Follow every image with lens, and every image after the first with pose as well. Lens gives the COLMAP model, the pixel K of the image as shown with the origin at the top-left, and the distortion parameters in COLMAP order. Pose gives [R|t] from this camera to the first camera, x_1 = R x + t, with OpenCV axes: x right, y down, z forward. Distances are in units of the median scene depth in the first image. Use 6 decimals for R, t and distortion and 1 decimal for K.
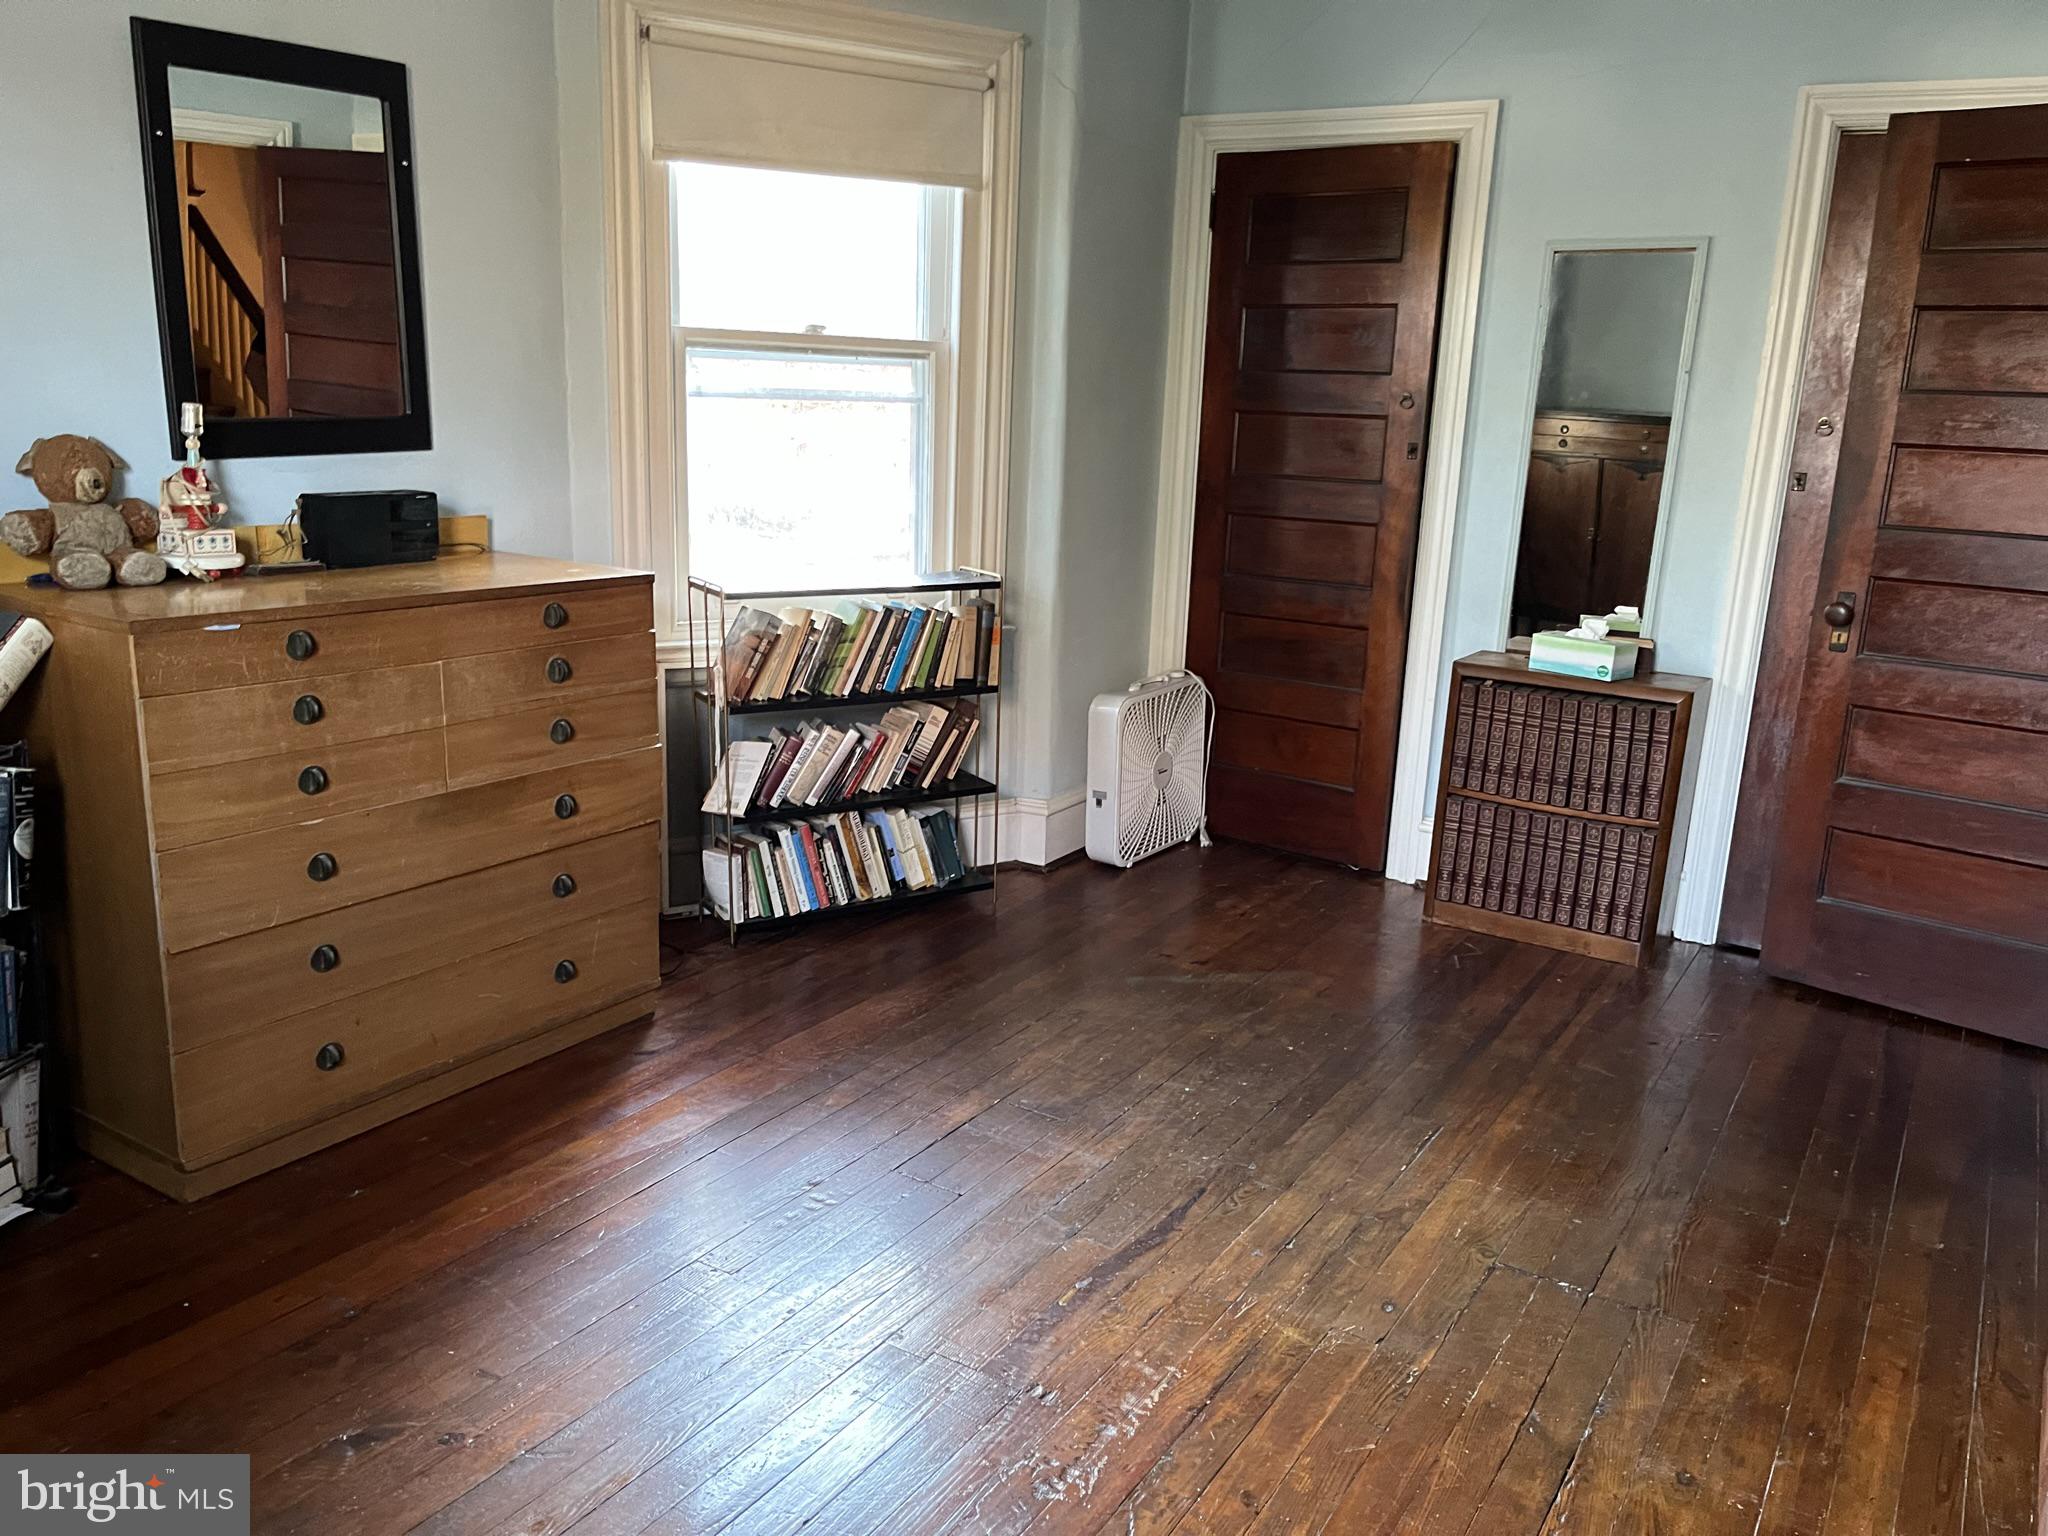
lens RADIAL K [[1541.9, 0, 1025.1], [0, 1541.9, 795.5], [0, 0, 1]] dist [0.056465, -0.064883]
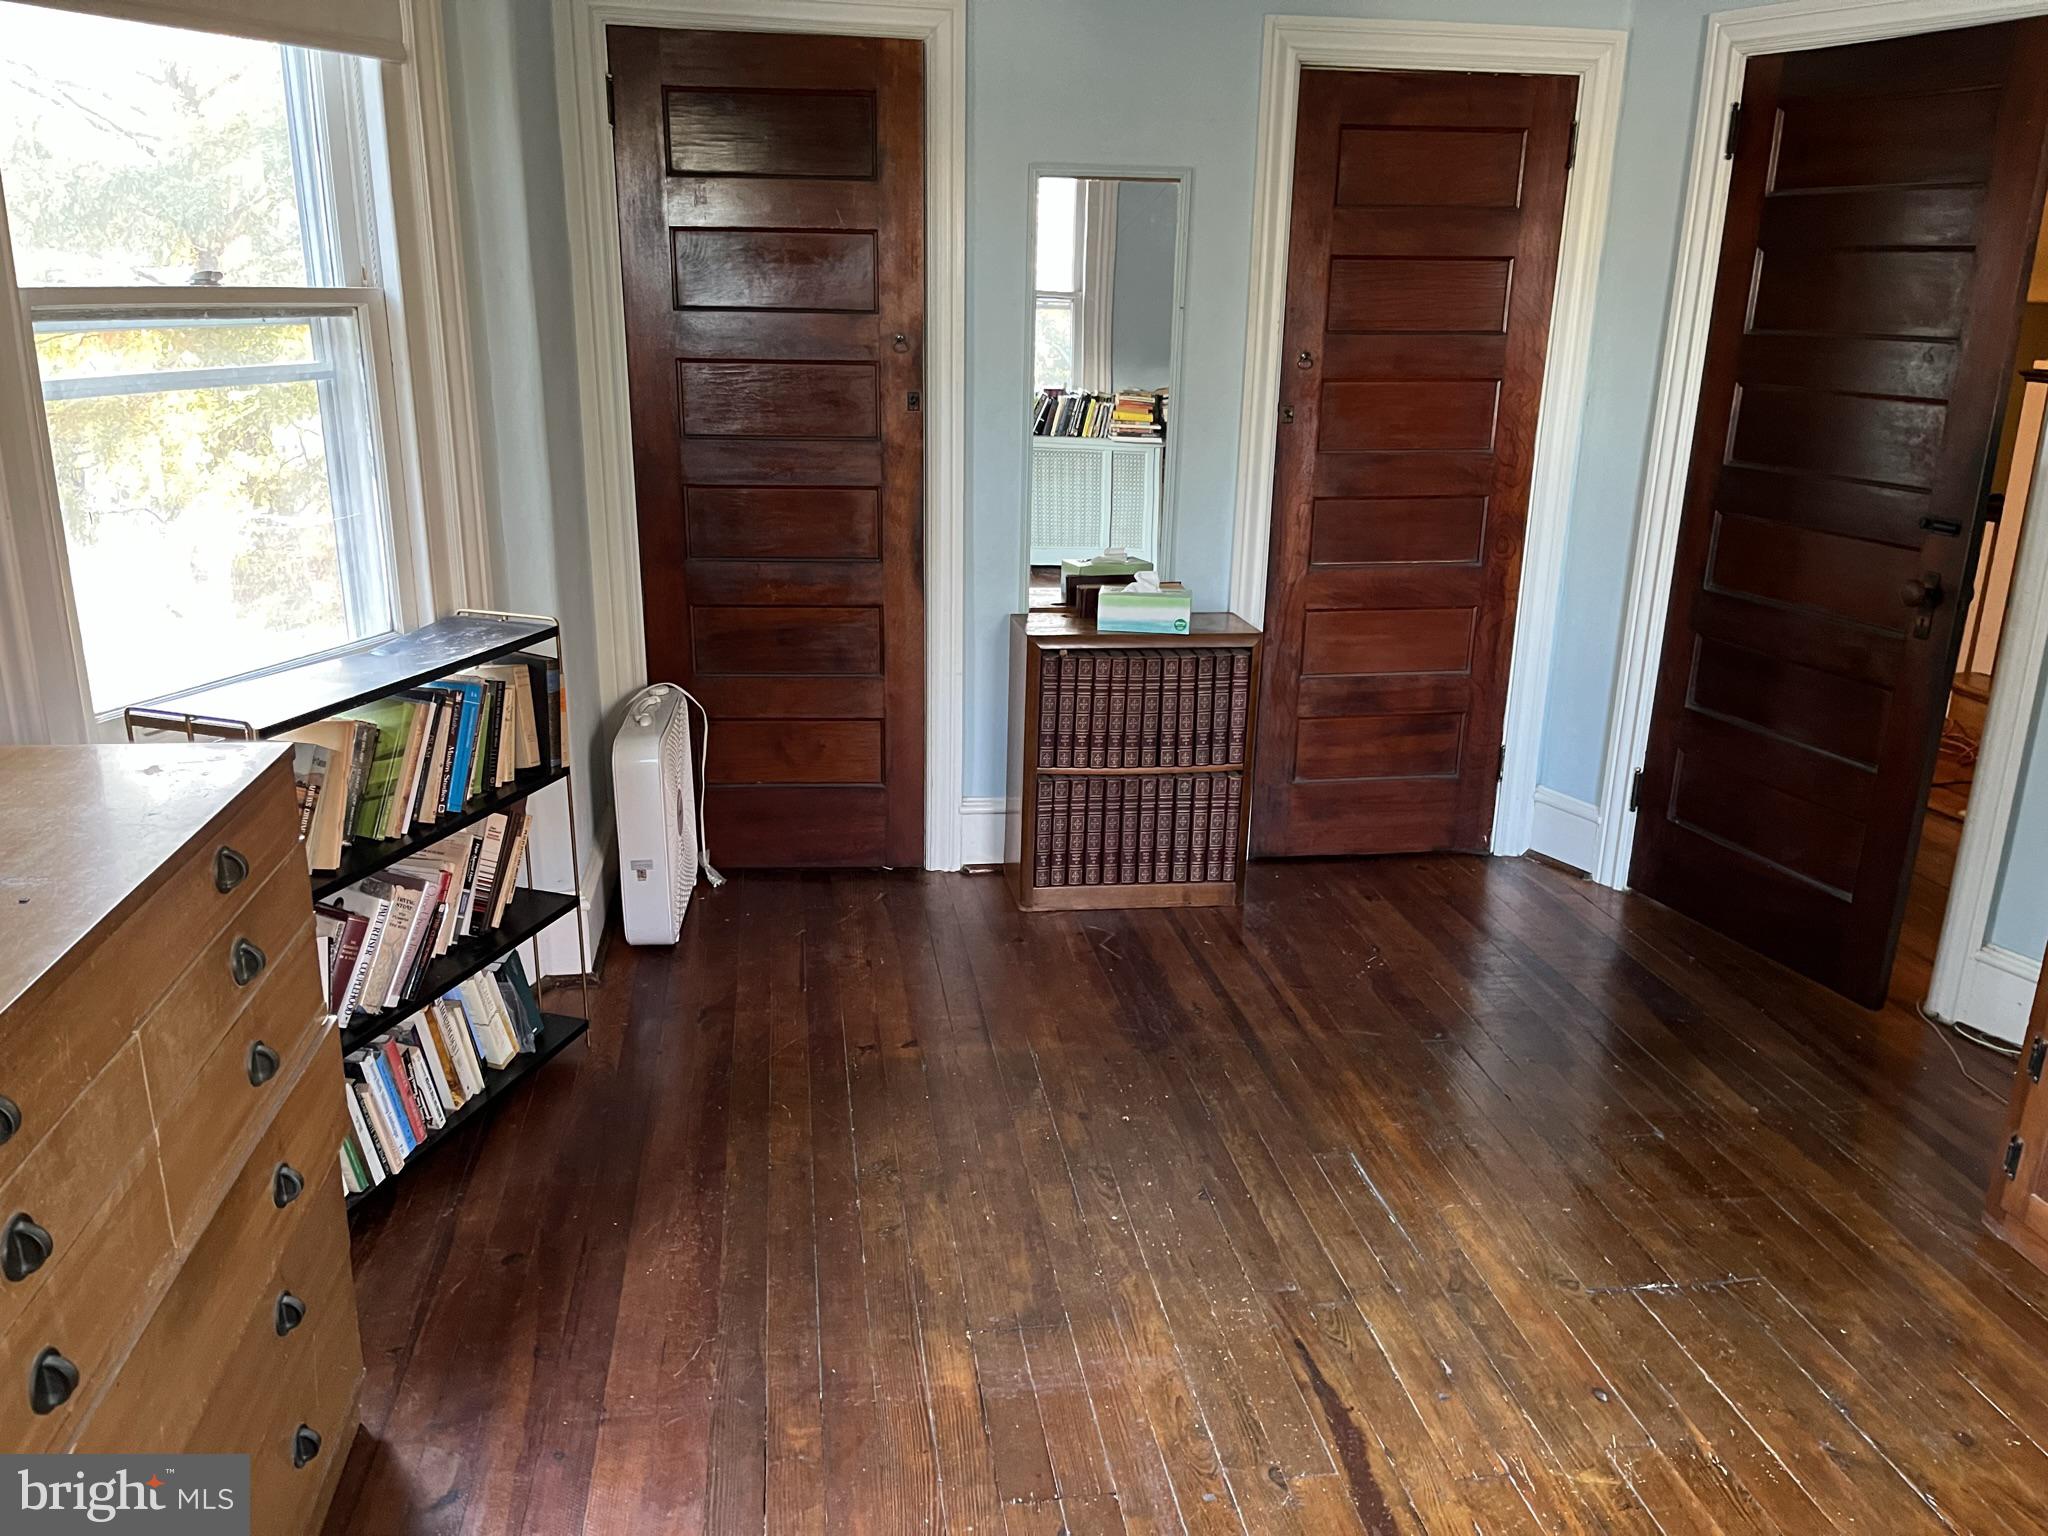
lens RADIAL K [[1541.9, 0, 1018.7], [0, 1541.9, 794.1], [0, 0, 1]] dist [0.056465, -0.064883]
pose [[0.761099, -0.223093, 0.609063, -0.321121], [0.173984, 0.974797, 0.139643, -0.130053], [-0.624866, -0.000315, 0.780732, 0.307502]]
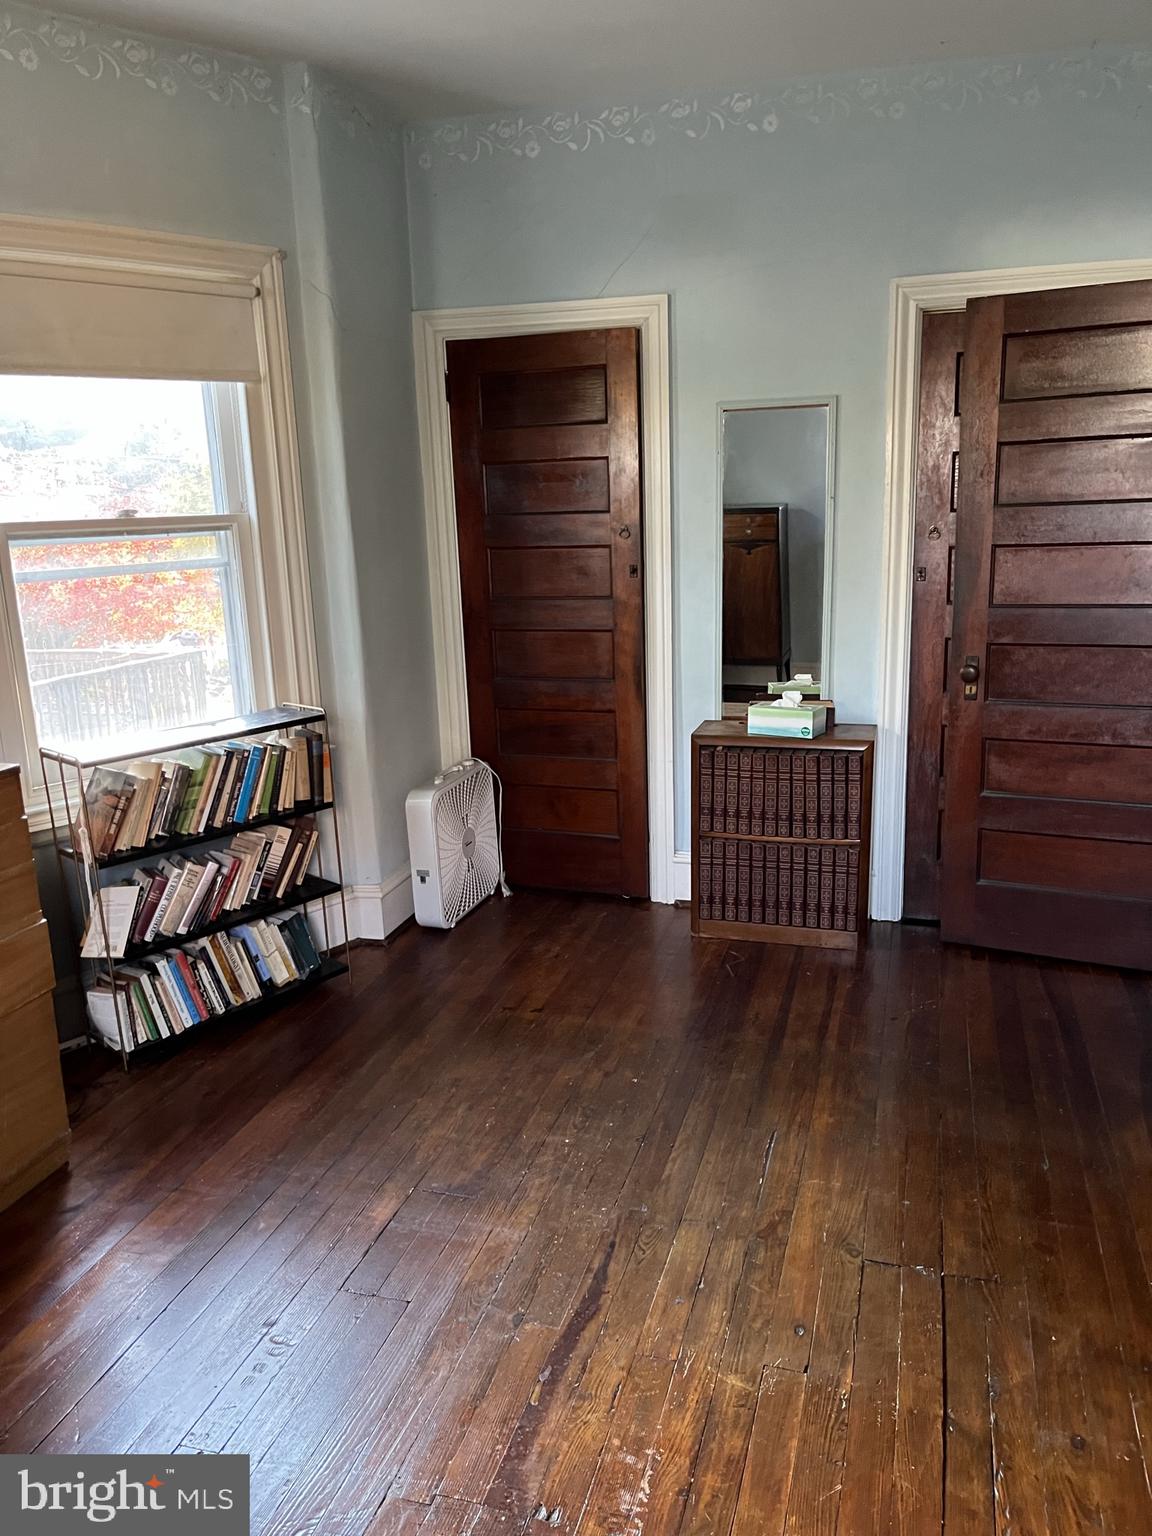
lens RADIAL K [[1156.4, 0, 572.0], [0, 1156.4, 791.5], [0, 0, 1]] dist [0.056465, -0.064883]
pose [[0.960866, -0.133015, 0.242987, -0.058324], [0.134061, 0.990897, 0.012304, -0.068794], [-0.242411, 0.020753, 0.969952, 0.107887]]
